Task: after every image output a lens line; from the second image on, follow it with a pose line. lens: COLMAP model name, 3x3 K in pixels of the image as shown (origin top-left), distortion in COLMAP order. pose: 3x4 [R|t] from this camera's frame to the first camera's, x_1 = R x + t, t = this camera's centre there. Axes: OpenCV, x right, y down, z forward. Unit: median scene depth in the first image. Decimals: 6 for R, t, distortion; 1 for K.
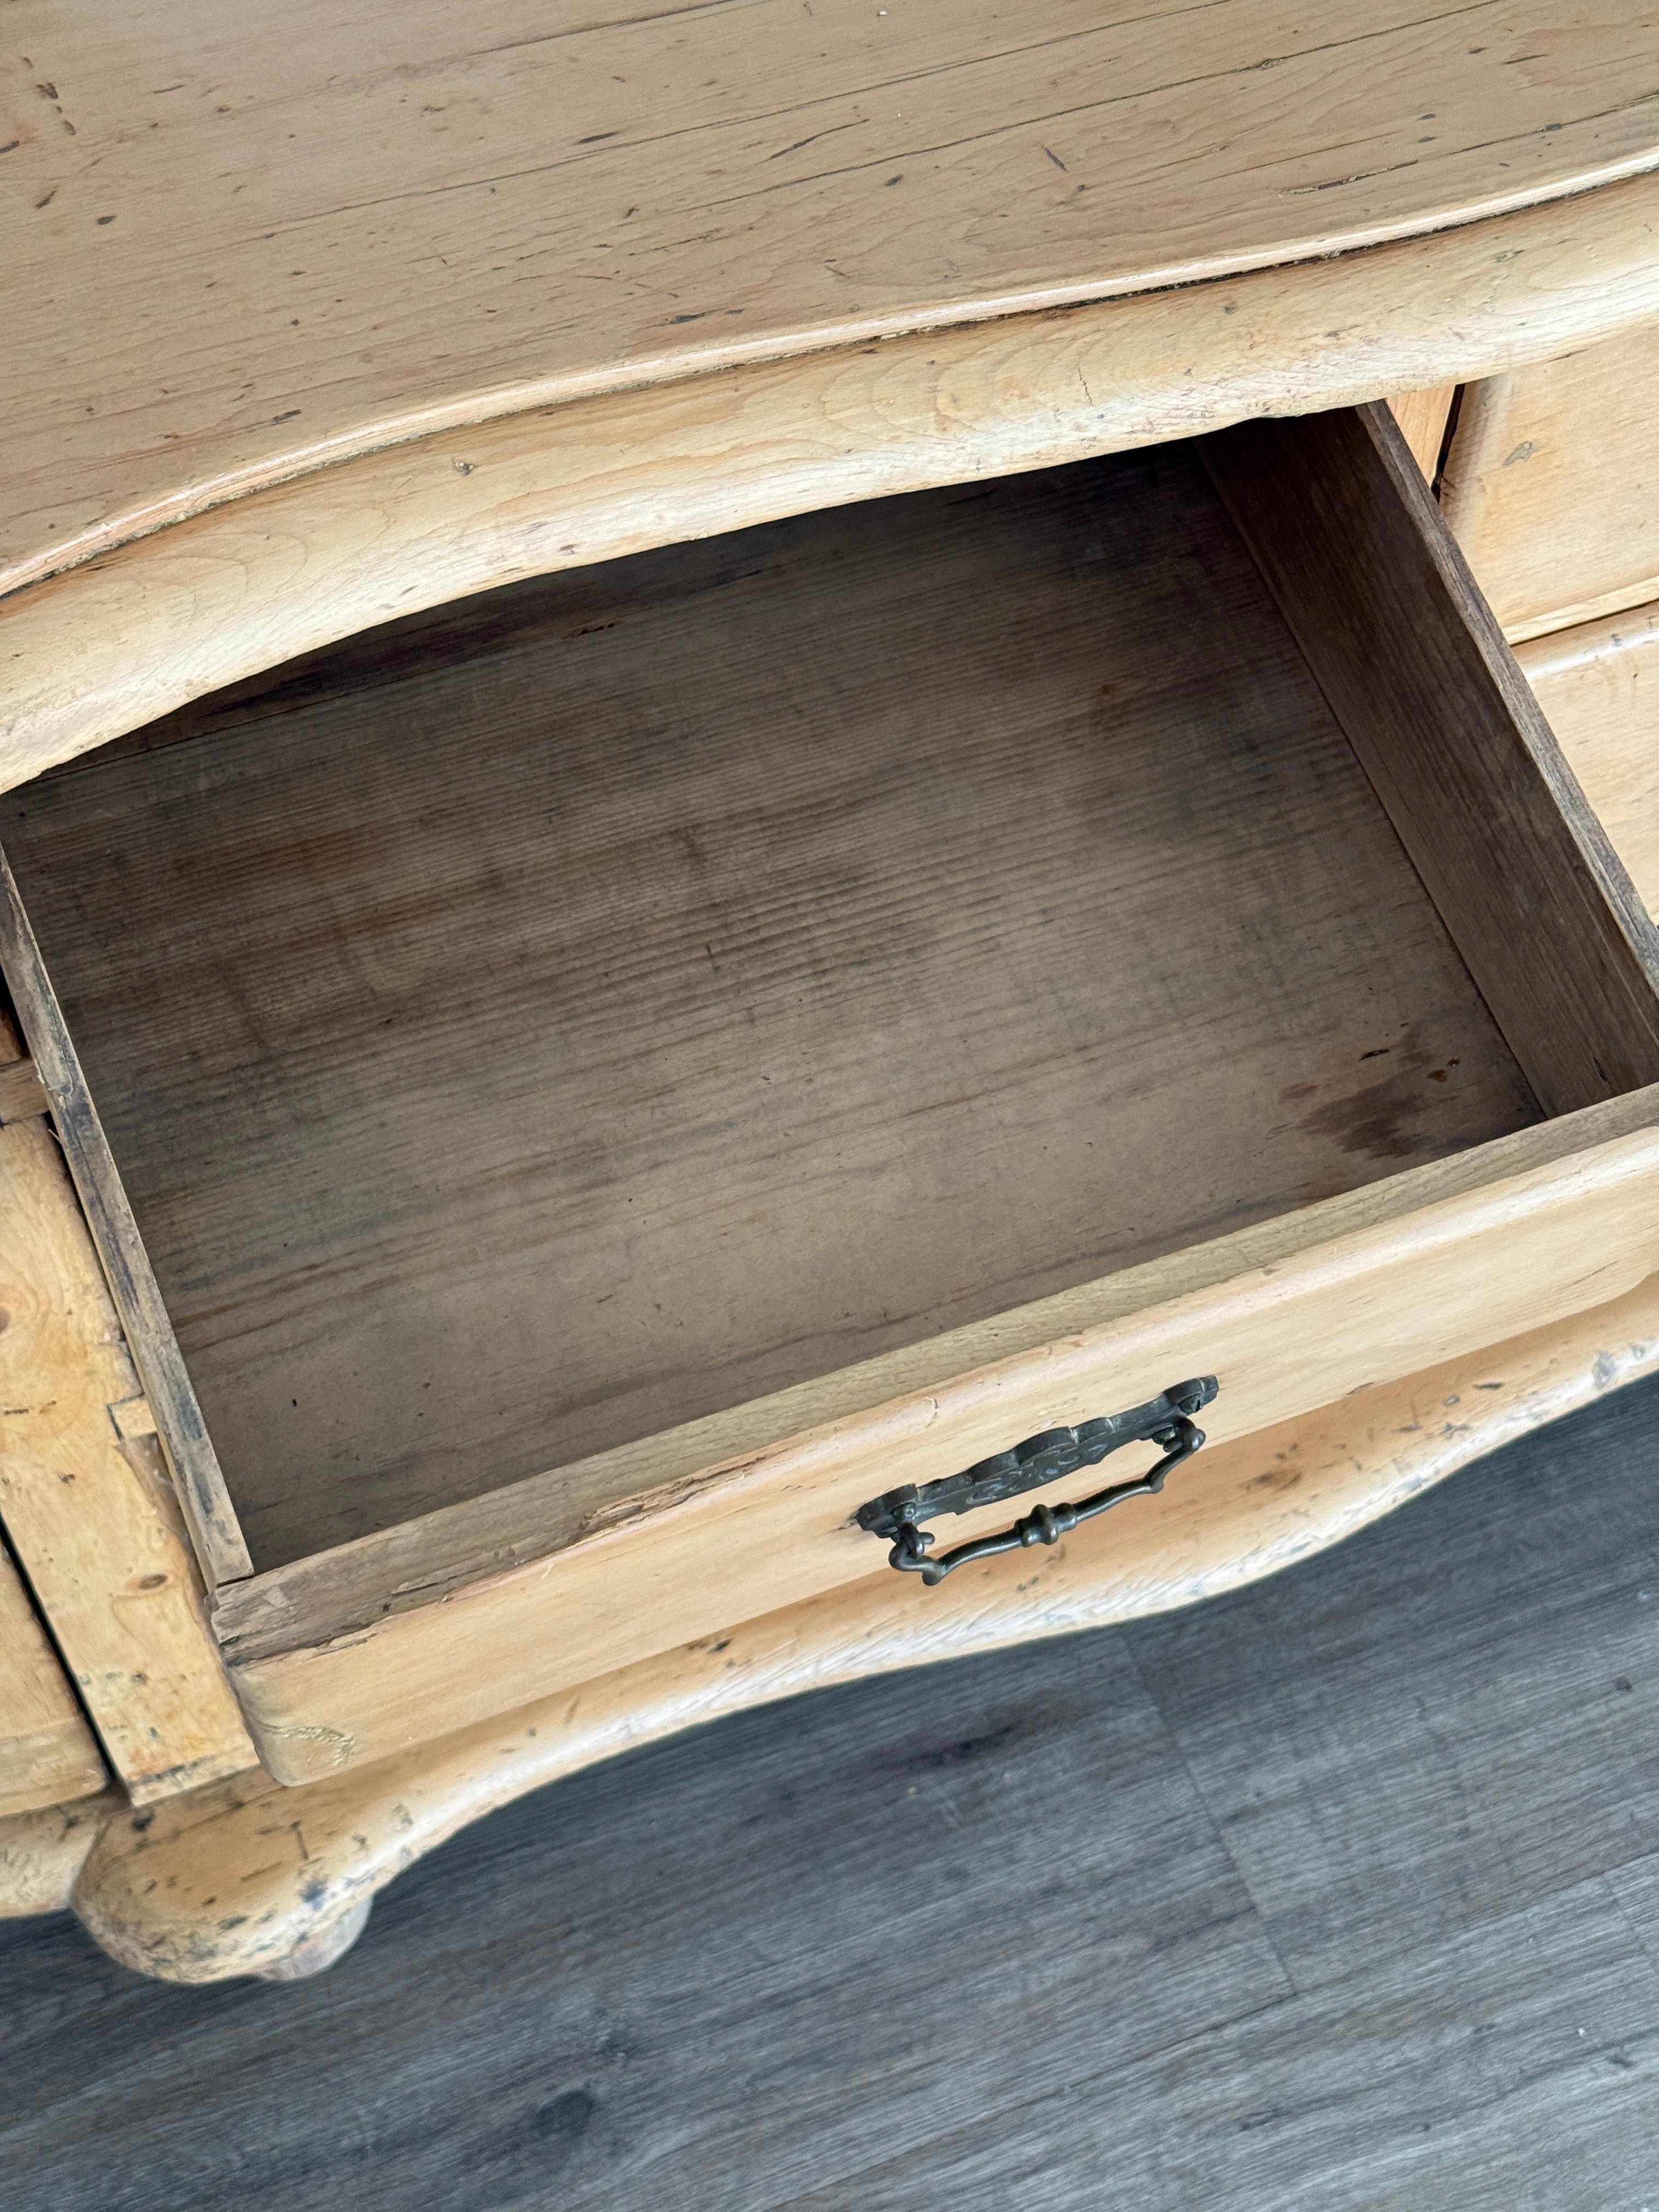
lens RADIAL K [[3111.8, 0, 832.7], [0, 3111.8, 1089.8], [0, 0, 1]] dist [0.112169, 0.000000]
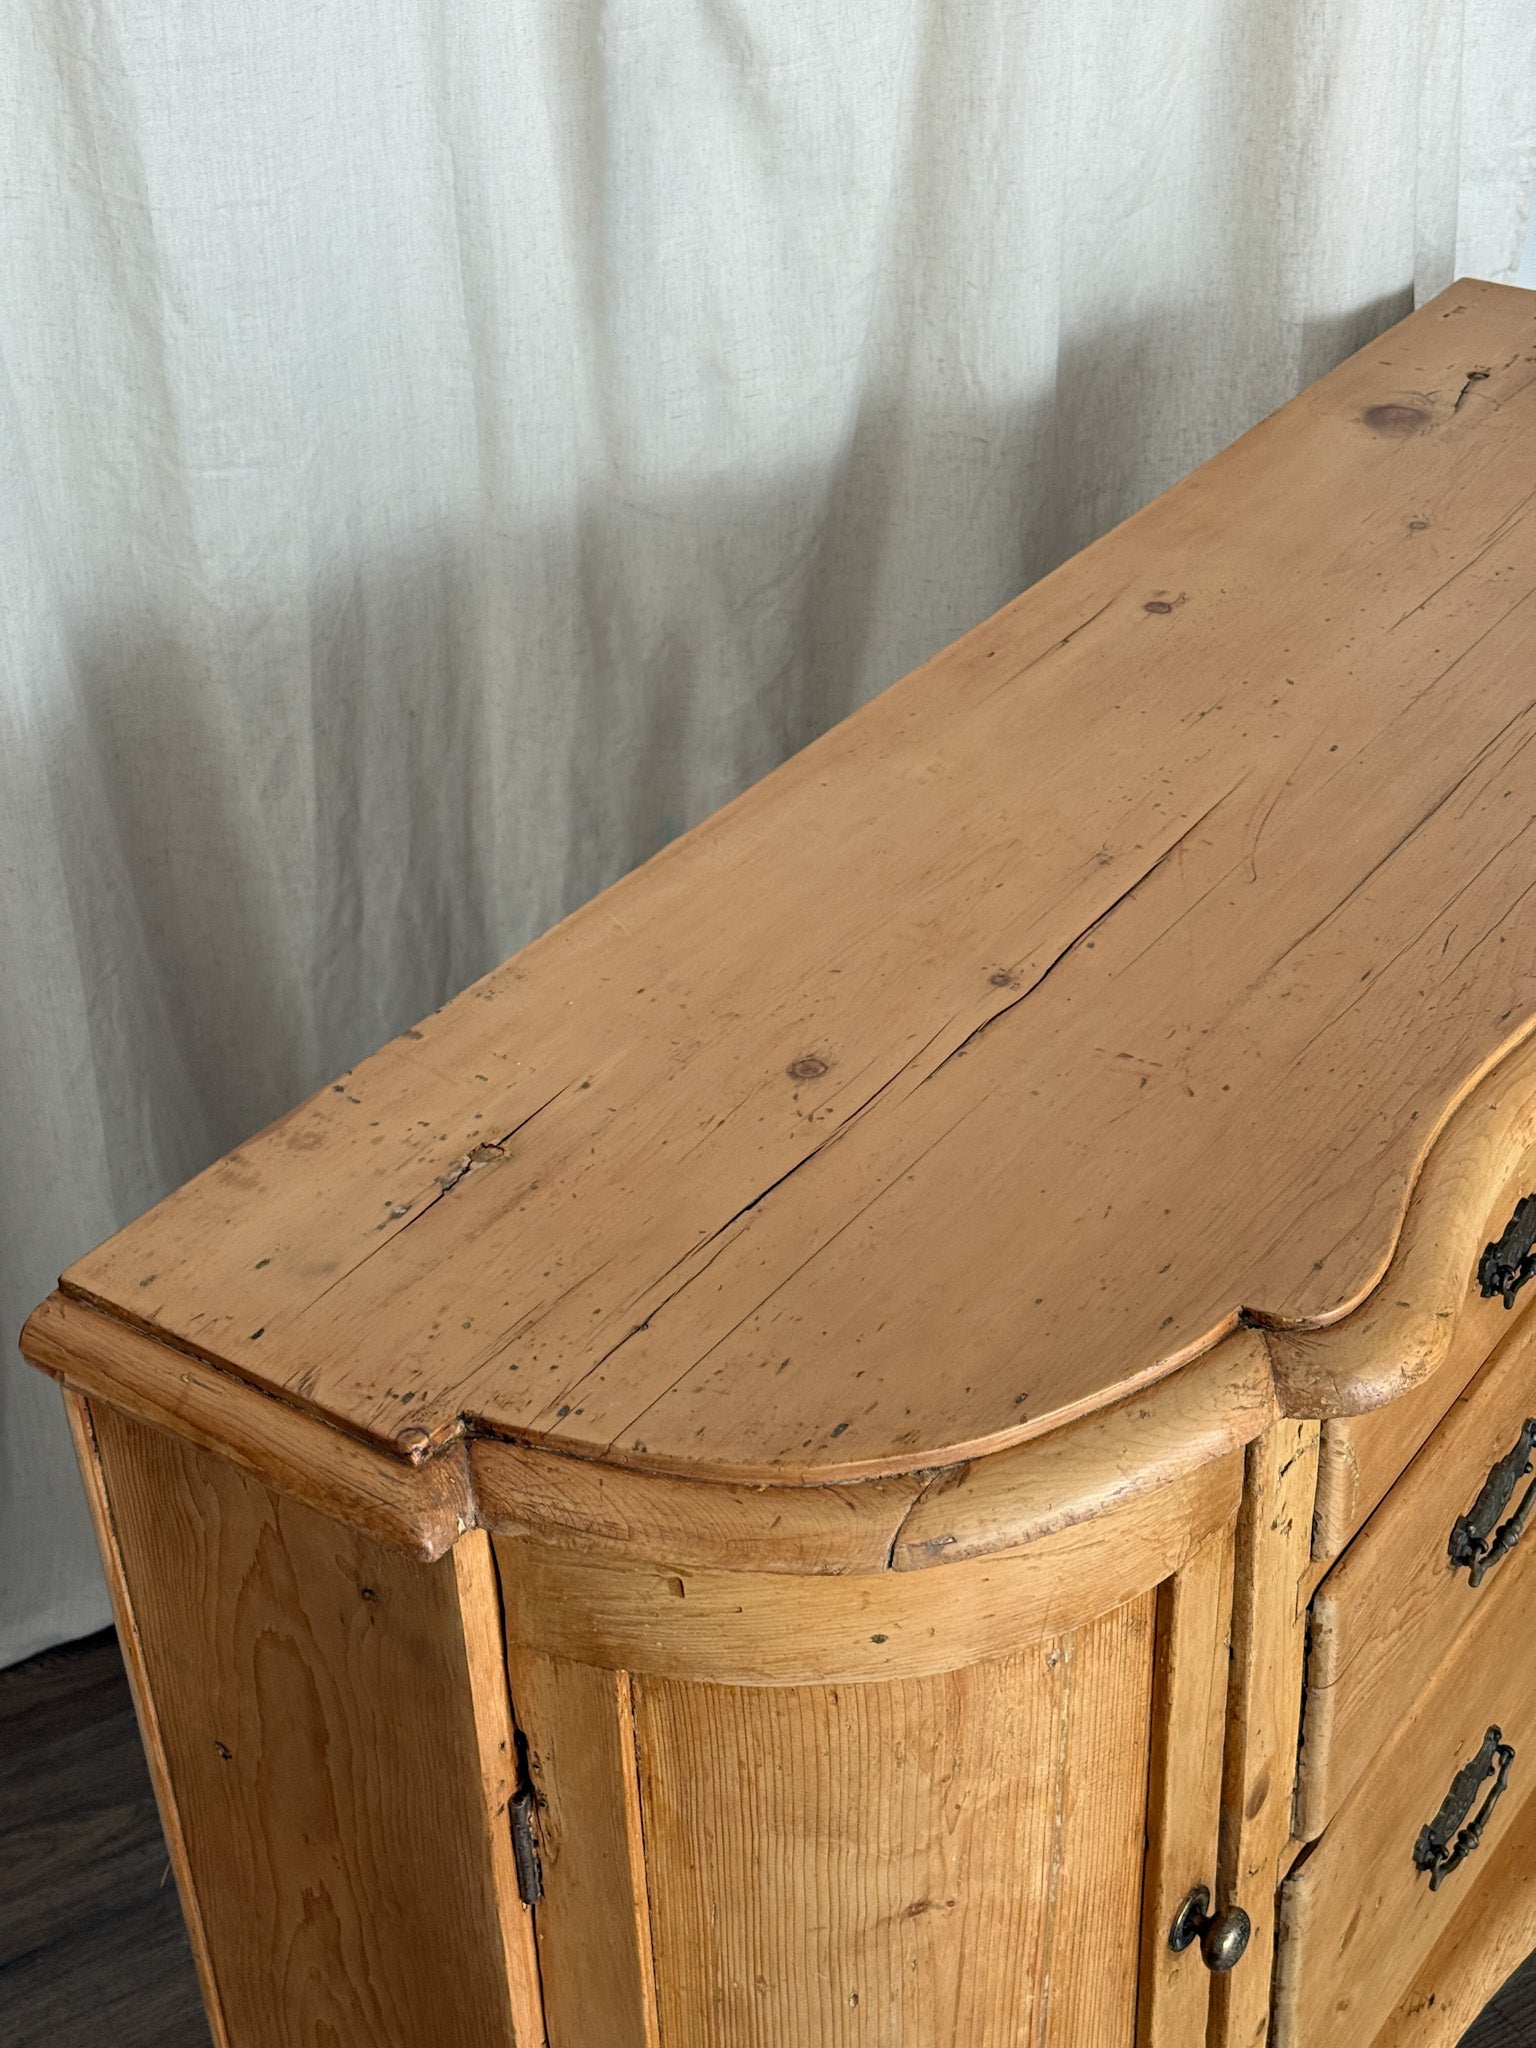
lens RADIAL K [[2881.1, 0, 771.6], [0, 2881.1, 1060.7], [0, 0, 1]] dist [0.112169, 0.000000]
pose [[0.842727, -0.344674, 0.413536, -0.660683], [0.471401, 0.843443, -0.257655, 0.017266], [-0.259987, 0.412074, 0.873271, -0.258309]]
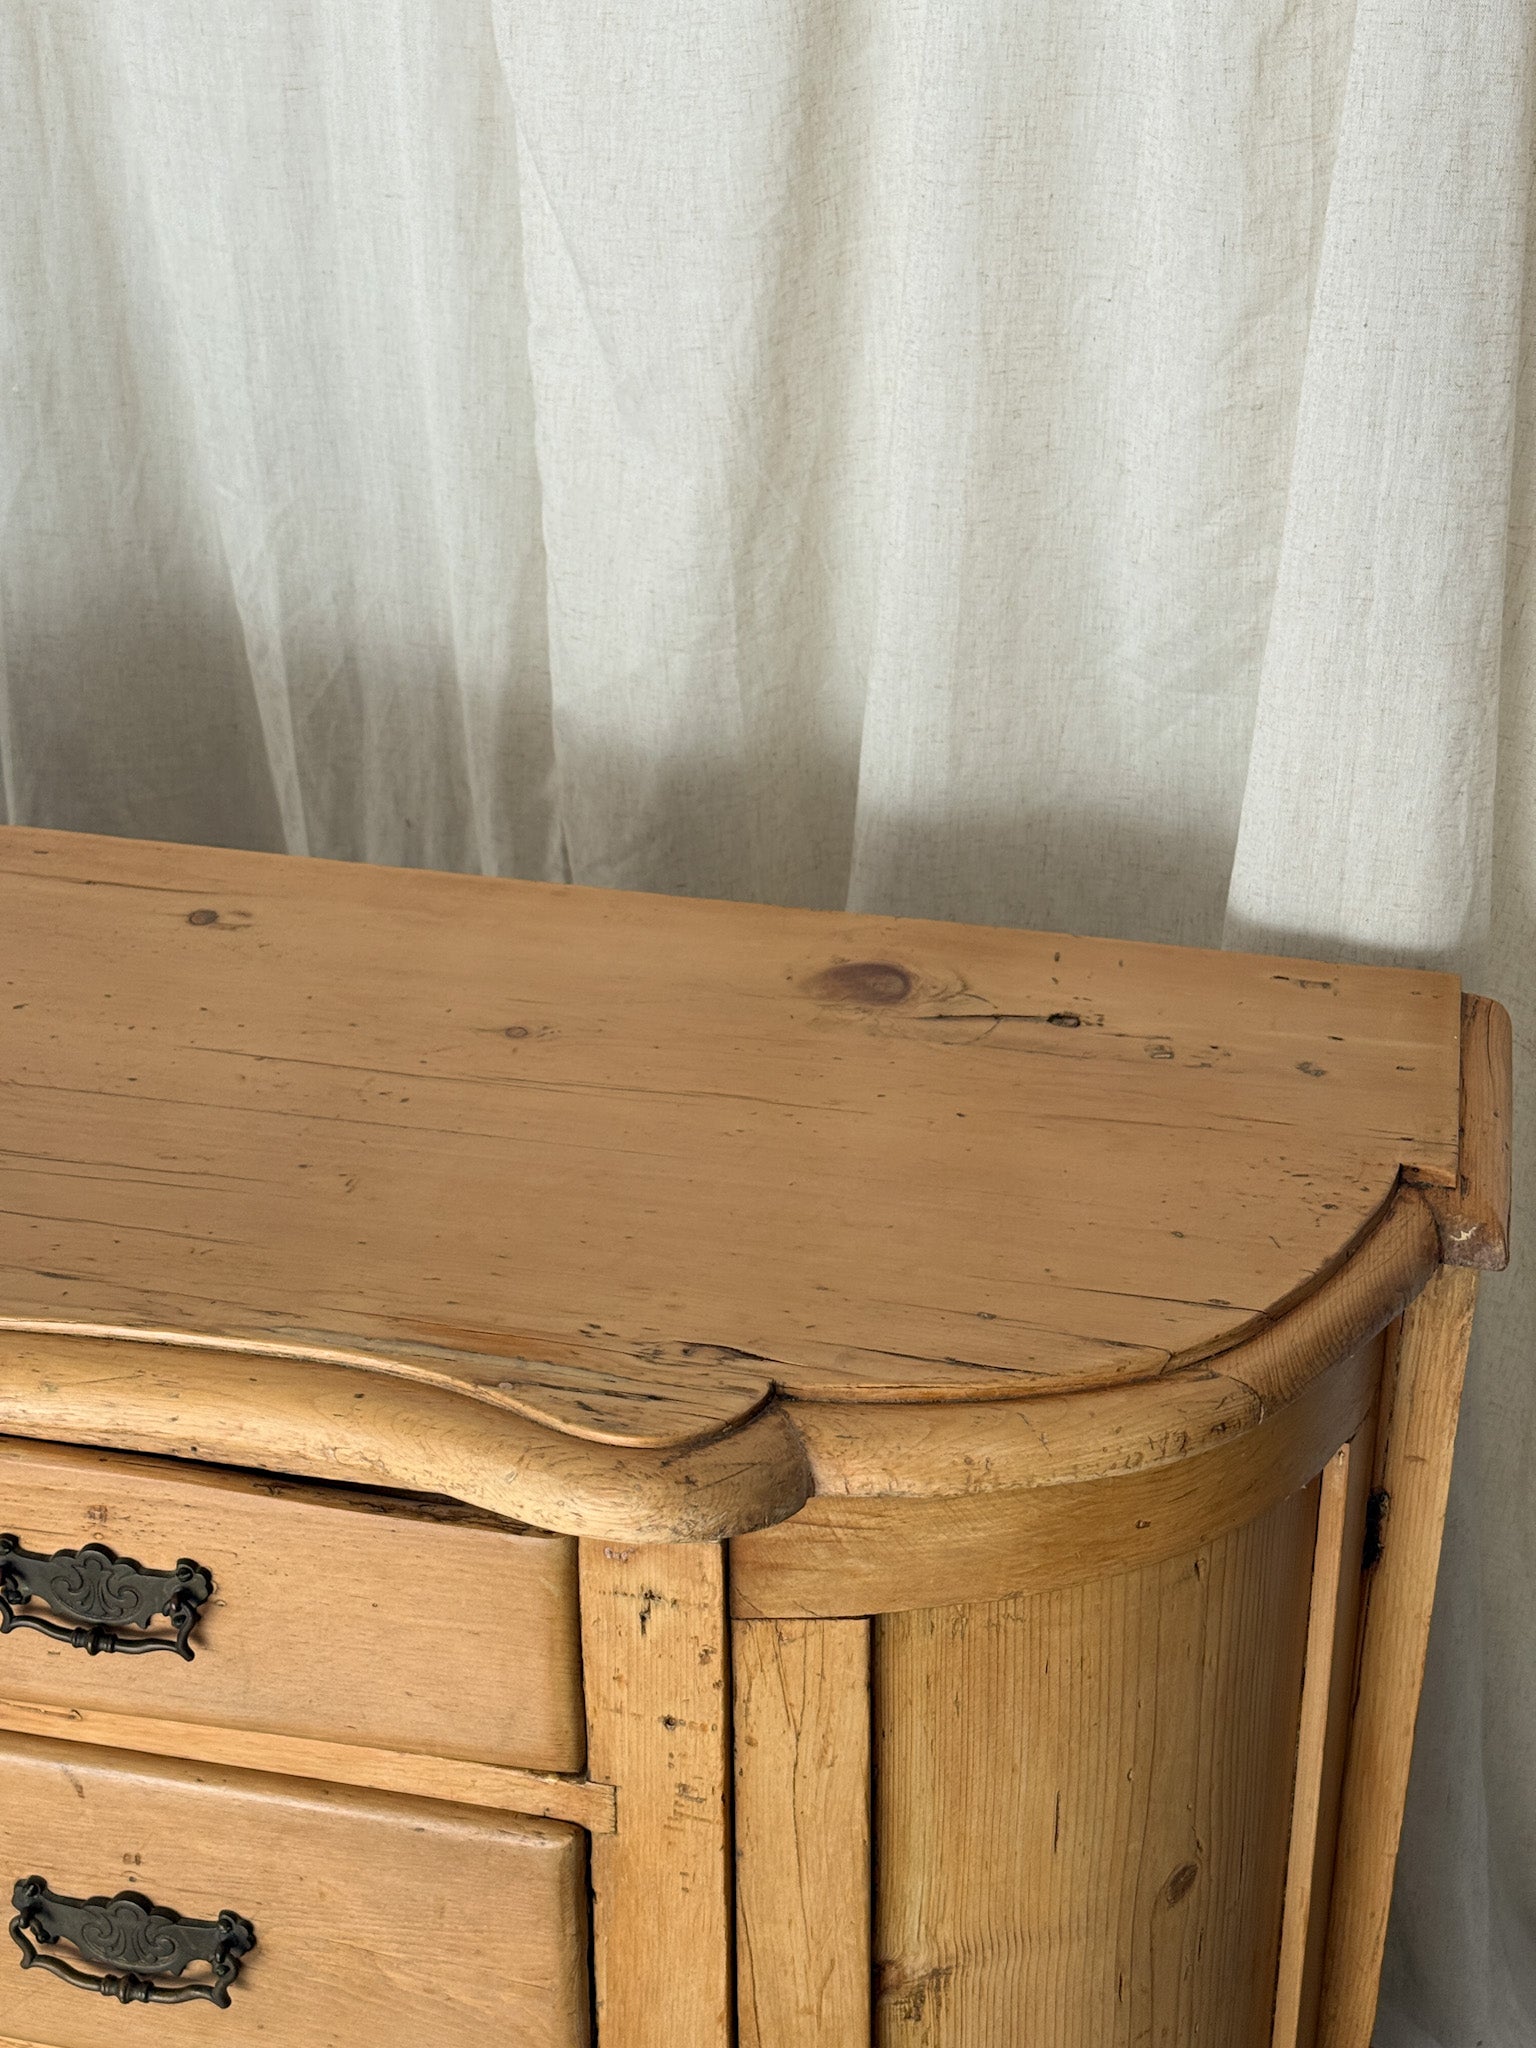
lens RADIAL K [[2881.1, 0, 737.2], [0, 2881.1, 1032.0], [0, 0, 1]] dist [0.112169, 0.000000]
pose [[0.809091, 0.243621, -0.534809, 0.831735], [-0.471587, 0.812176, -0.343476, -0.095236], [0.350681, 0.530112, 0.772013, 0.004755]]
